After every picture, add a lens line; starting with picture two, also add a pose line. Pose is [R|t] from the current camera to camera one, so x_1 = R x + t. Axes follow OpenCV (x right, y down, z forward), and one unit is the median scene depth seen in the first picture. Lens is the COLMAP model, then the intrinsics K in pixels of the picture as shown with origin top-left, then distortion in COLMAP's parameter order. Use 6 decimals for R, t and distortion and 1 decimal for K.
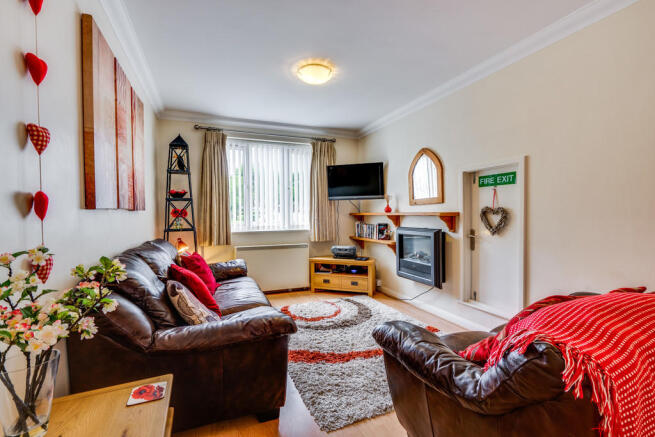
lens RADIAL K [[295.8, 0, 327.5], [0, 295.8, 218.5], [0, 0, 1]] dist [-0.000322, 0.000229]
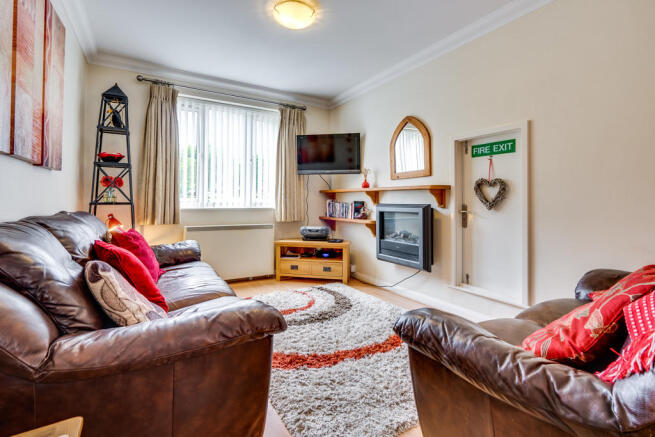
lens RADIAL K [[310.2, 0, 327.7], [0, 310.2, 191.2], [0, 0, 1]] dist [0.001158, 0.000259]
pose [[0.990216, 0.017102, 0.138494, -0.055143], [-0.011094, 0.998968, -0.044038, 0.043536], [-0.139105, 0.042071, 0.989384, 0.121896]]
